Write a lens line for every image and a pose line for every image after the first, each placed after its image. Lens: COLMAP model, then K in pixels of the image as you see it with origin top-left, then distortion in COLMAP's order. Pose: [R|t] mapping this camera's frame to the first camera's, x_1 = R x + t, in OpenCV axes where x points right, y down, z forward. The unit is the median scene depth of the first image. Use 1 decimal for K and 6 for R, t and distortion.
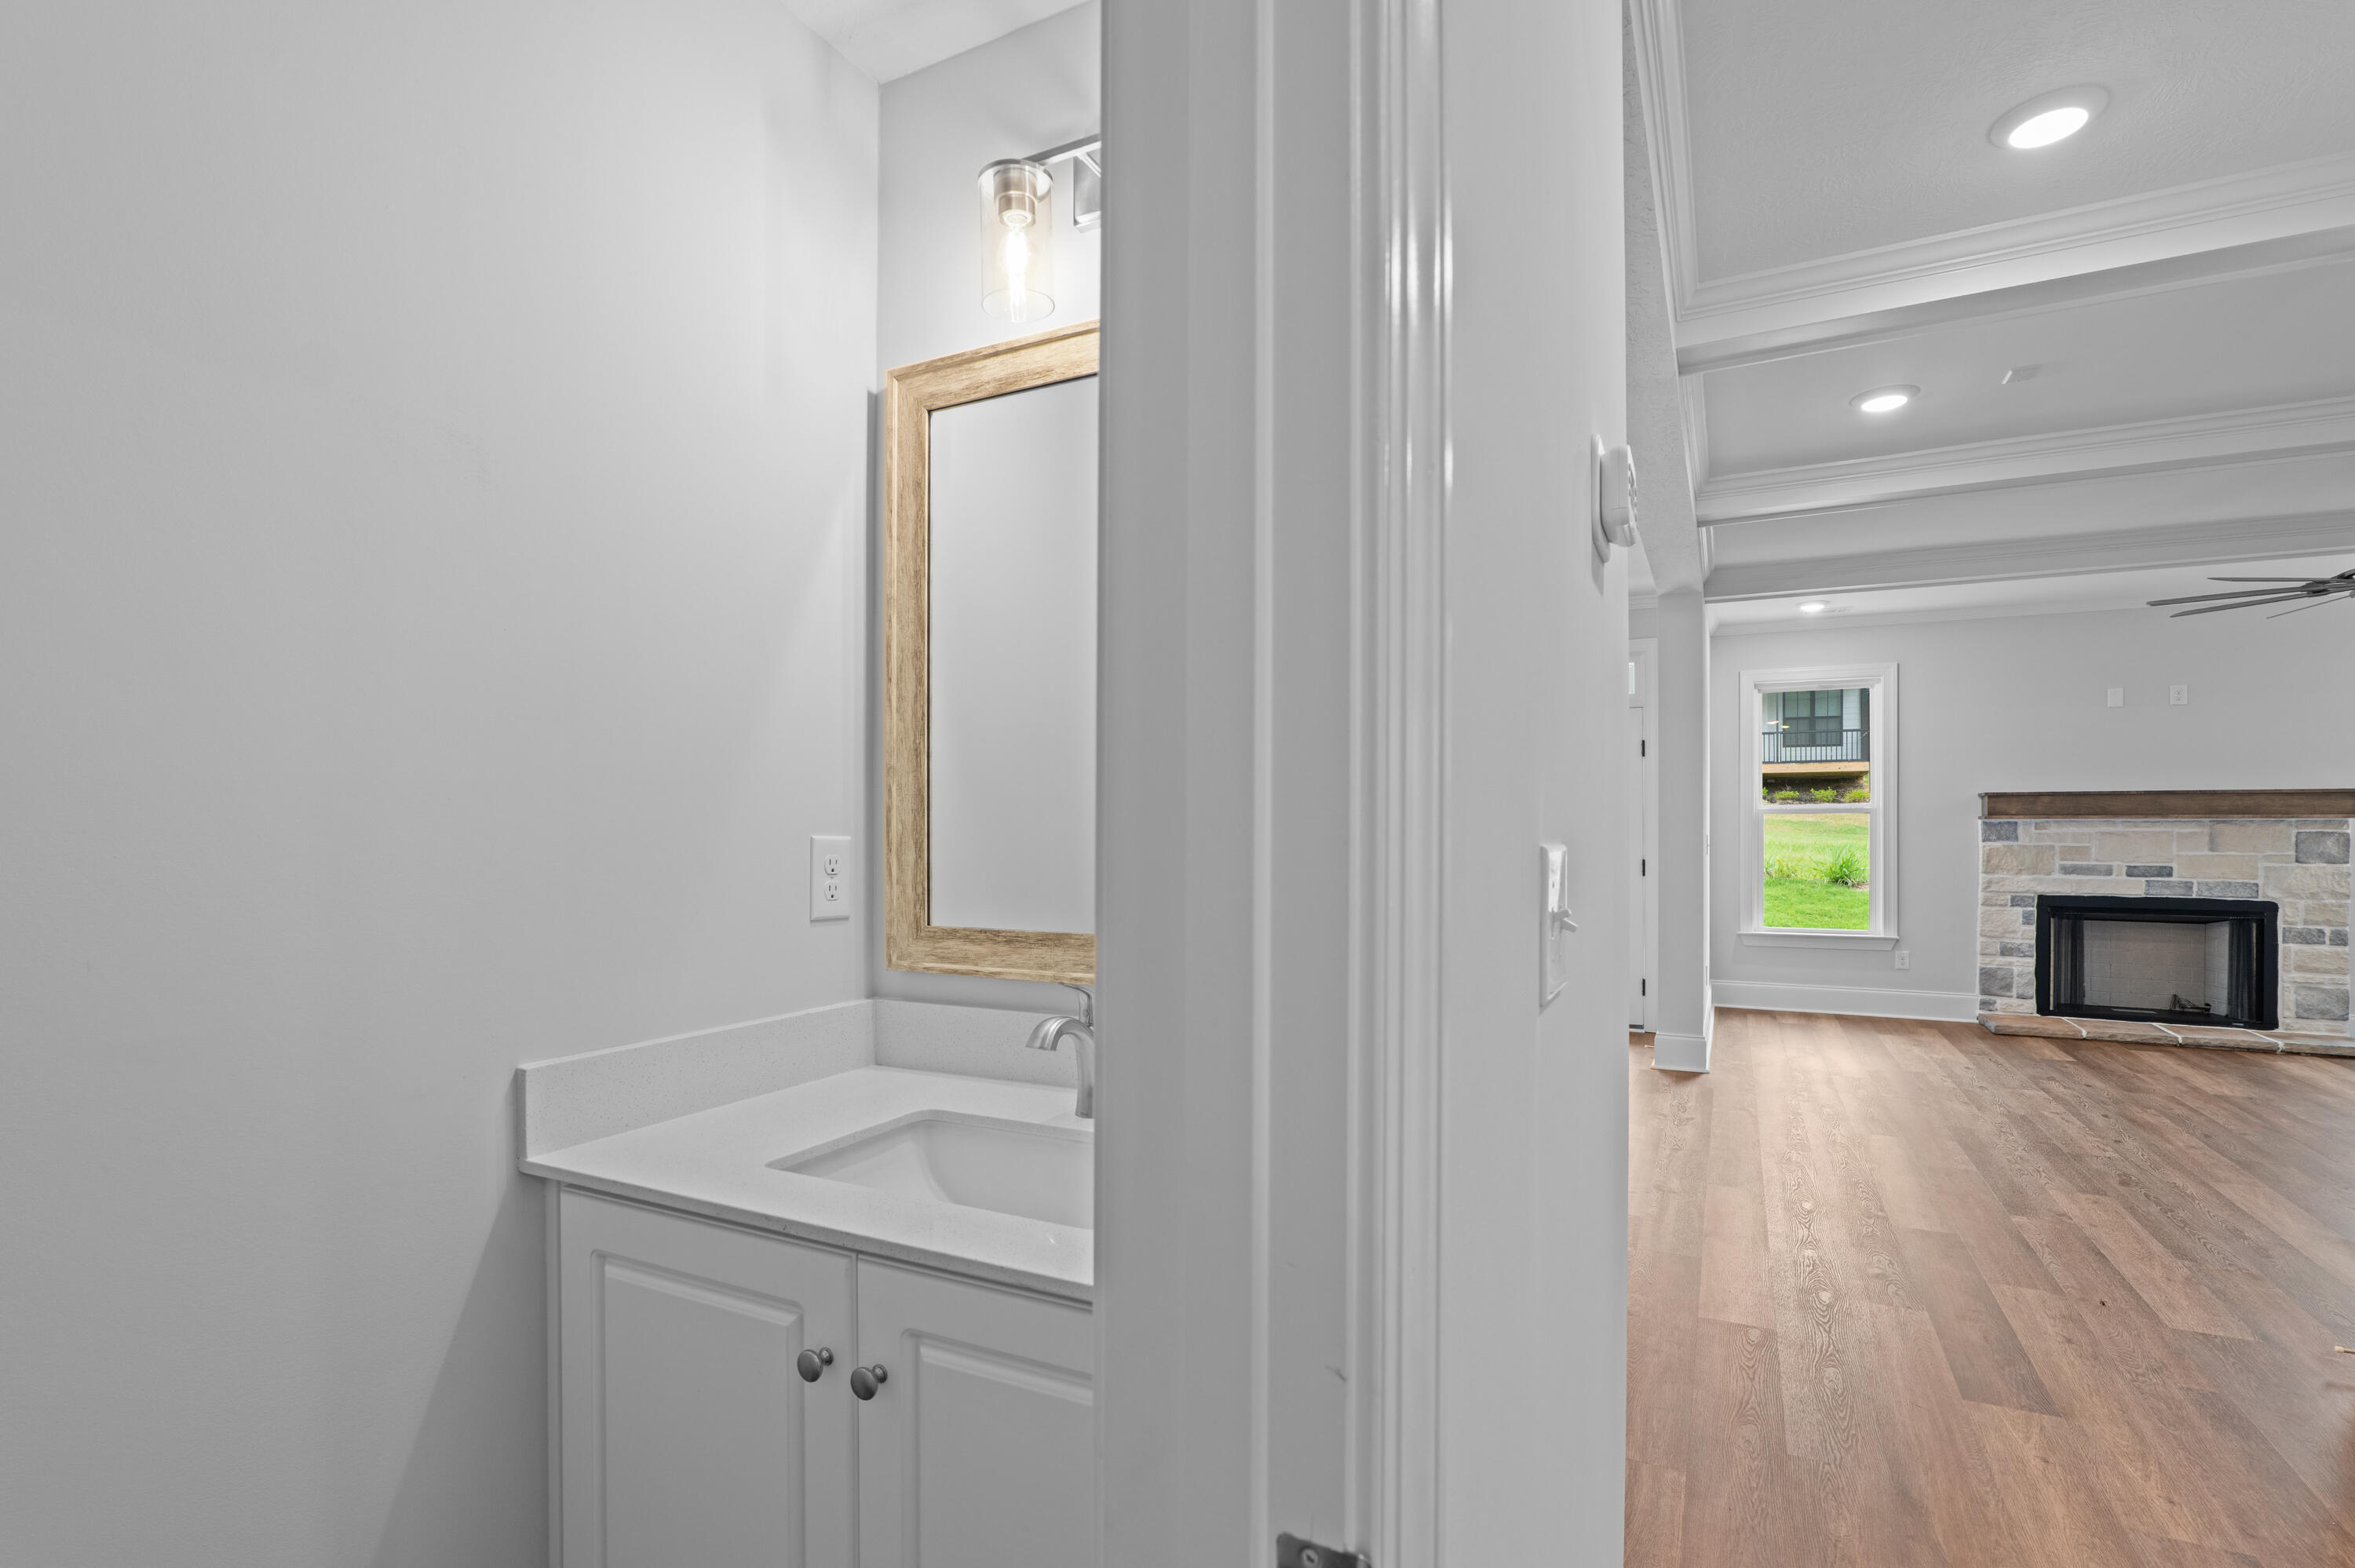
lens RADIAL K [[1095.5, 0, 1164.5], [0, 1095.5, 829.0], [0, 0, 1]] dist [-0.024684, 0.006500]
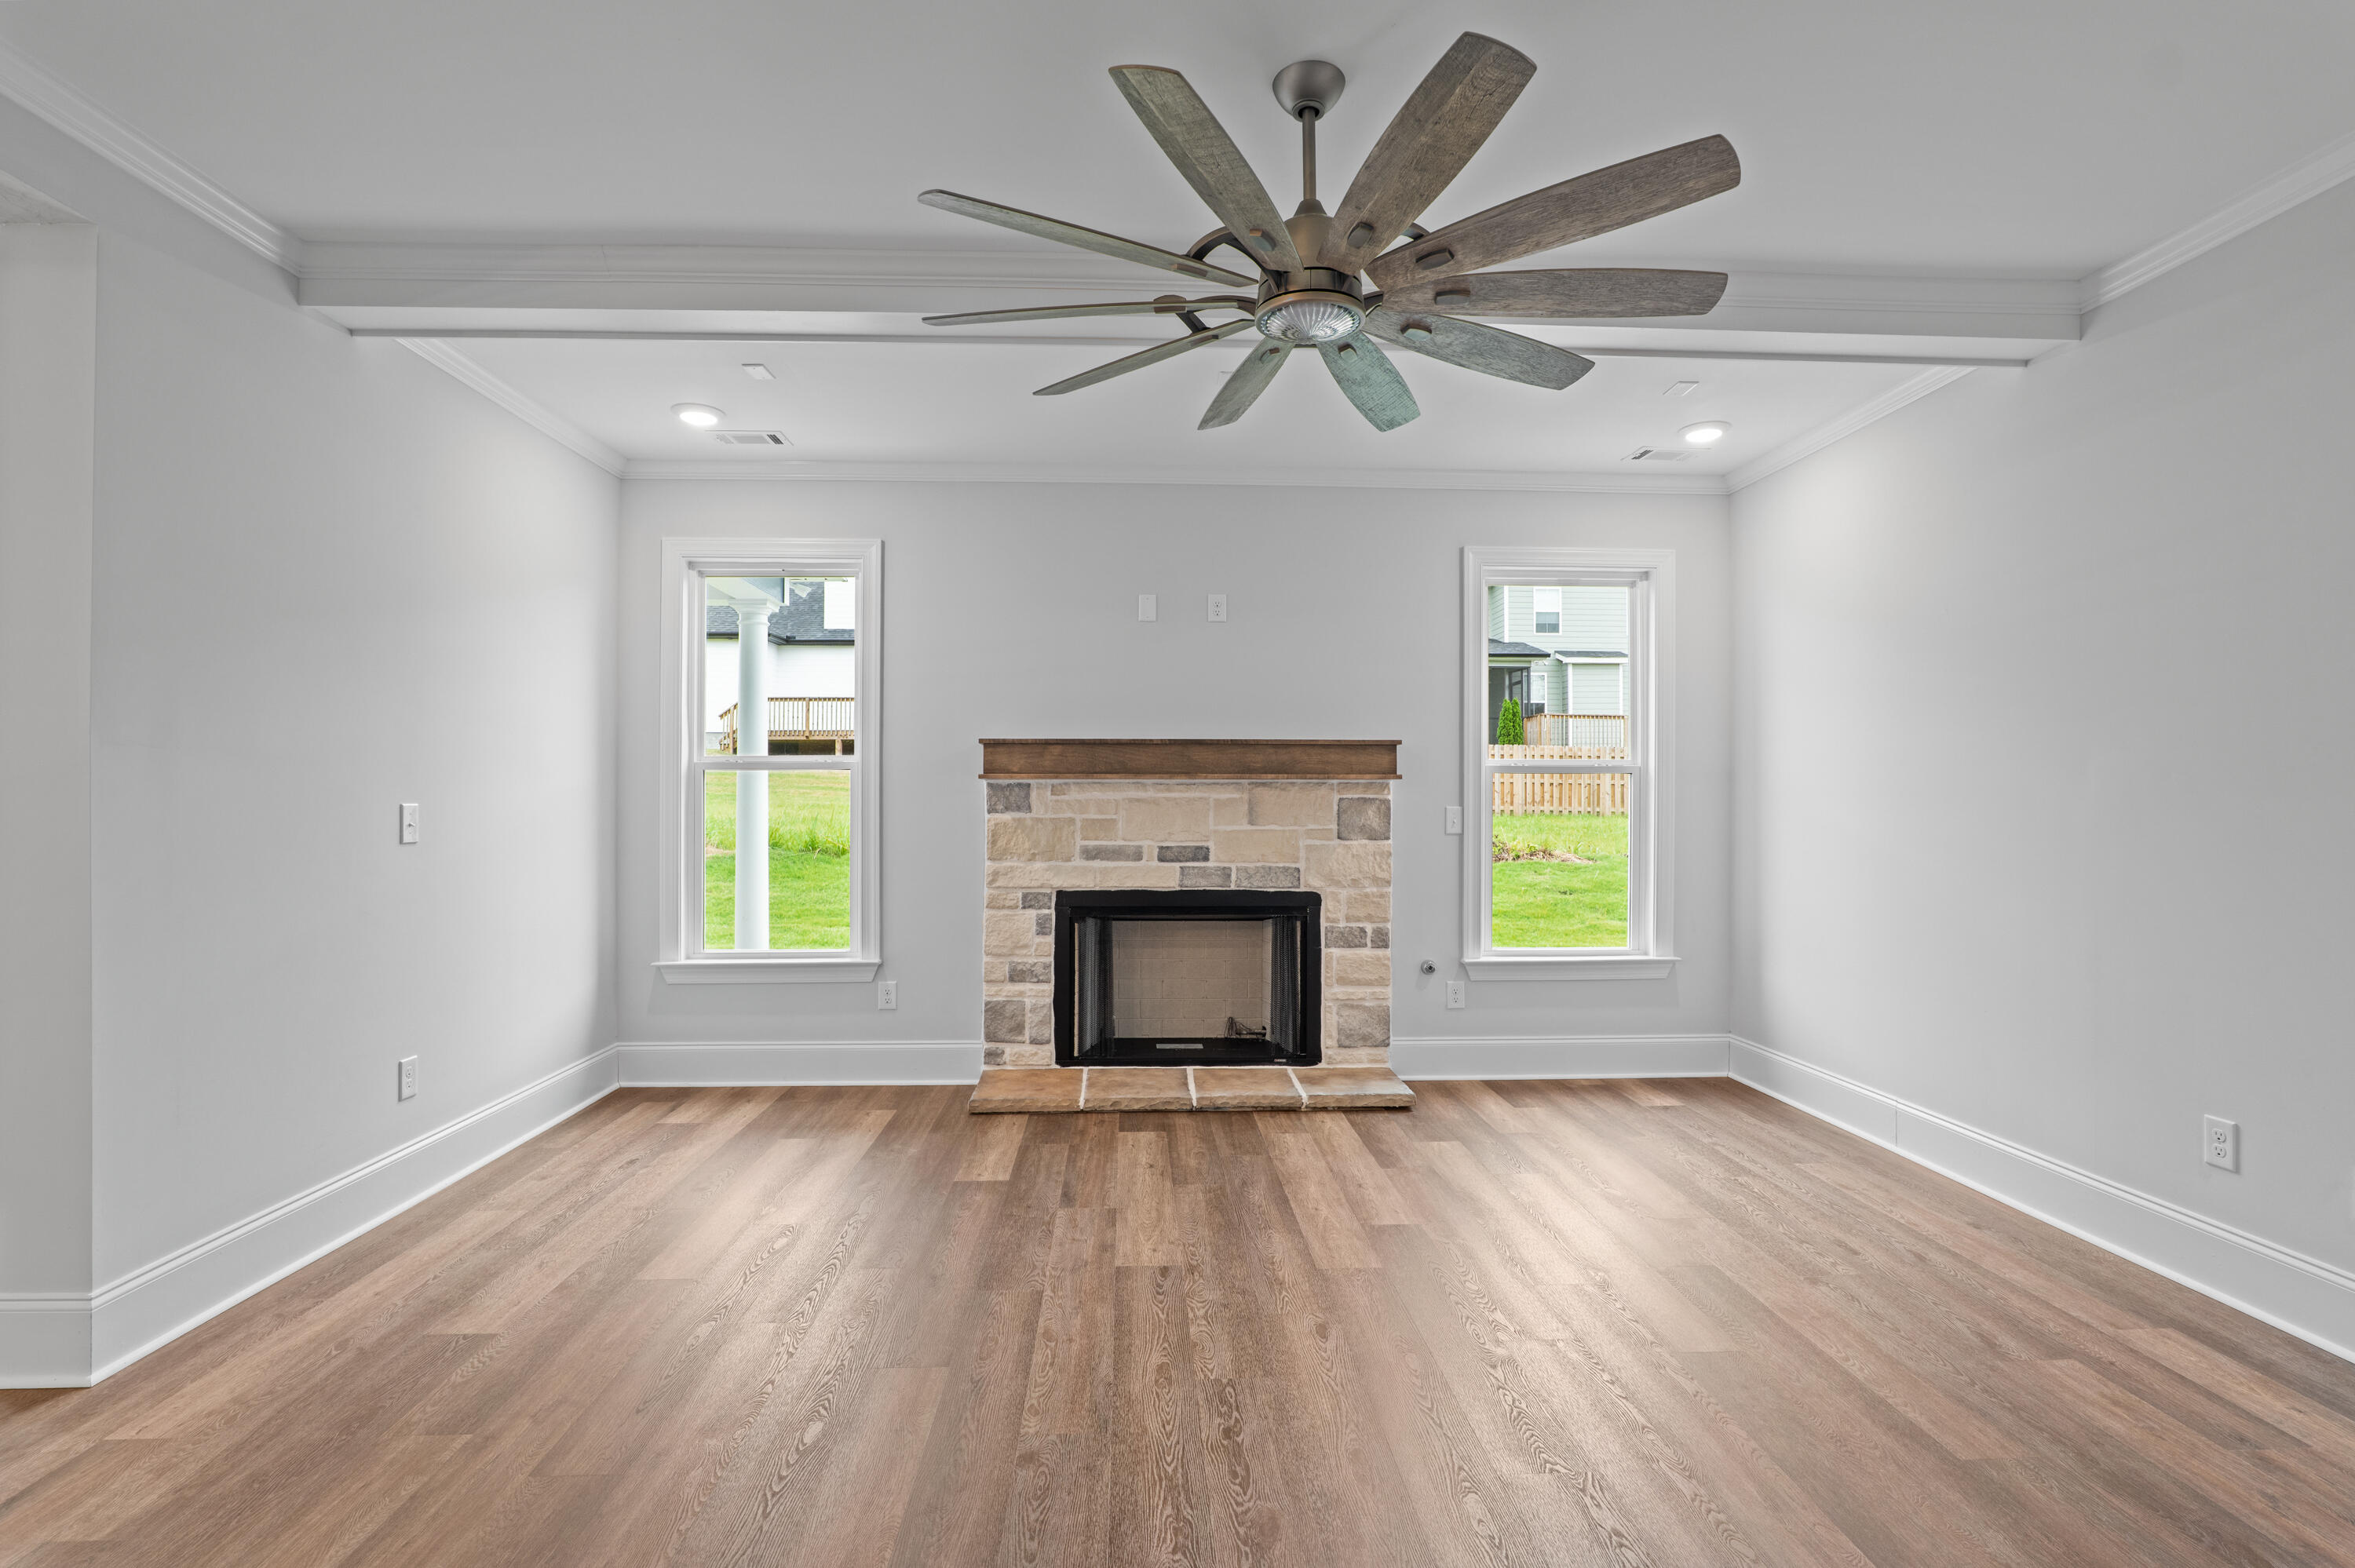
lens RADIAL K [[1095.5, 0, 1165.6], [0, 1095.5, 791.5], [0, 0, 1]] dist [-0.024684, 0.006500]
pose [[0.873440, 0.004444, 0.486912, 0.544048], [-0.000323, 0.999963, -0.008547, 0.004345], [-0.486932, 0.007308, 0.873409, 0.370123]]
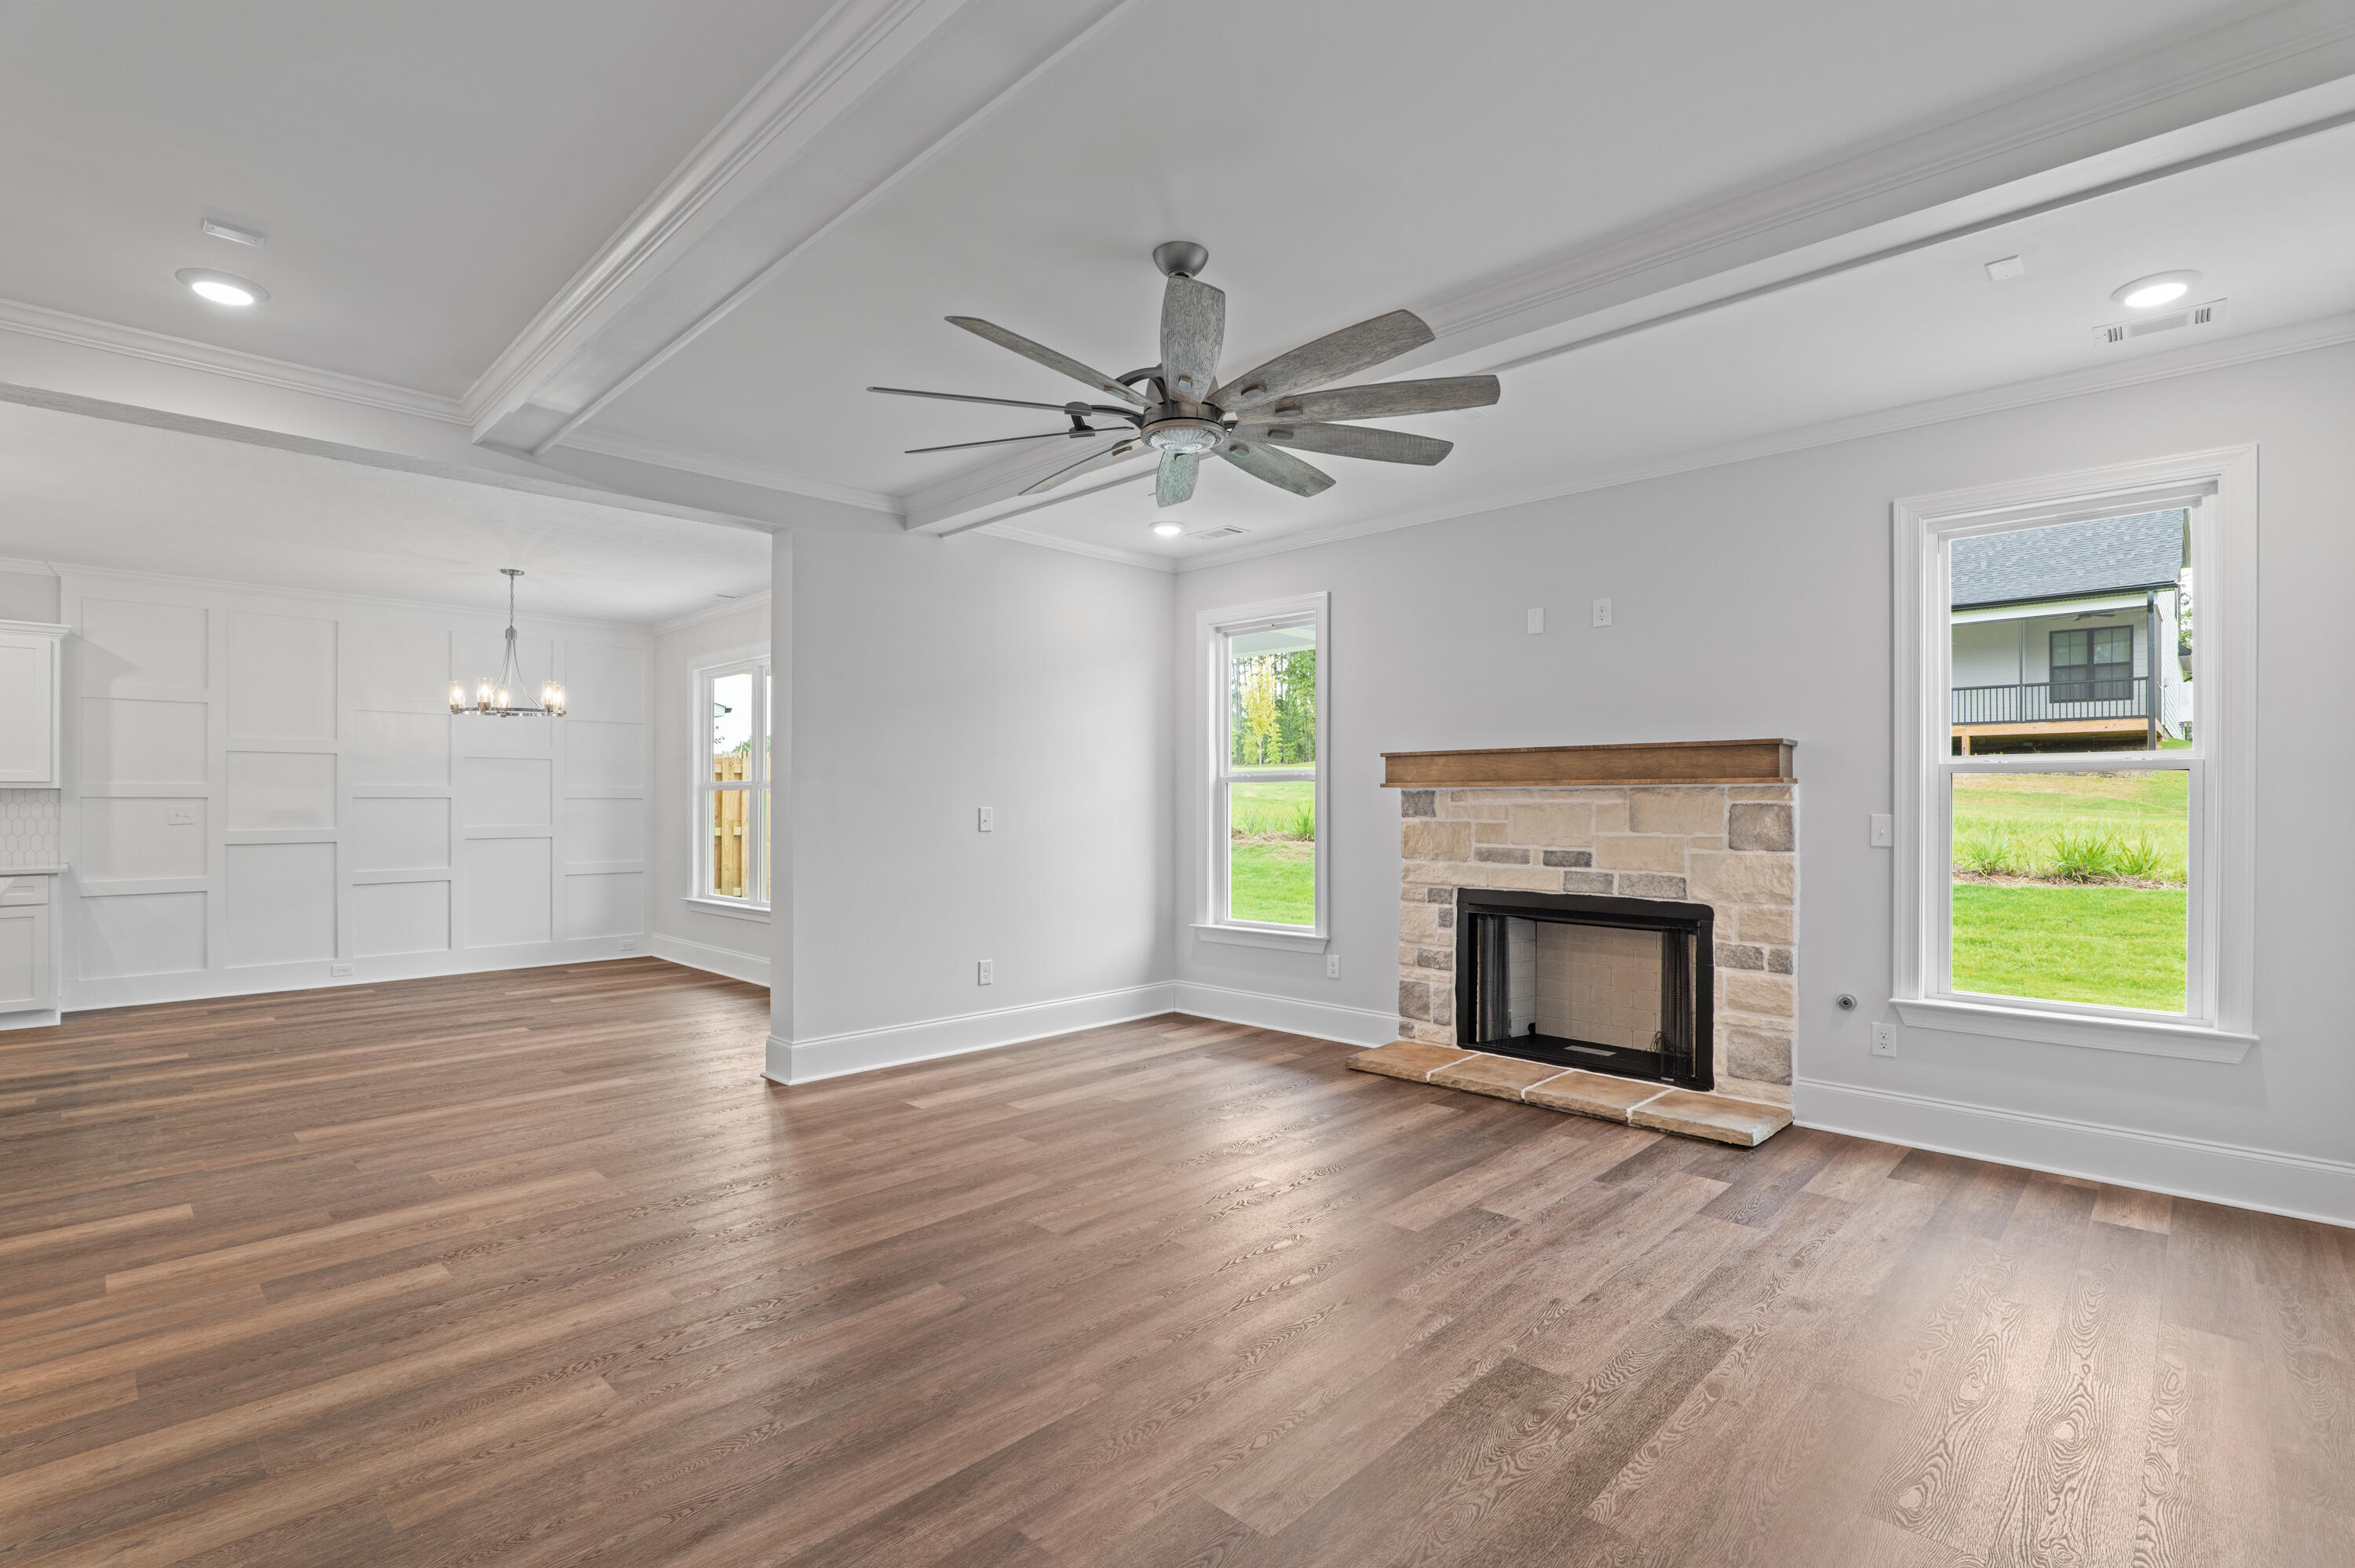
lens RADIAL K [[1095.5, 0, 1190.4], [0, 1095.5, 800.9], [0, 0, 1]] dist [-0.024684, 0.006500]
pose [[0.956075, 0.000634, -0.293122, 0.874758], [-0.001568, 0.999994, -0.002949, 0.002968], [0.293118, 0.003279, 0.956071, 0.222672]]
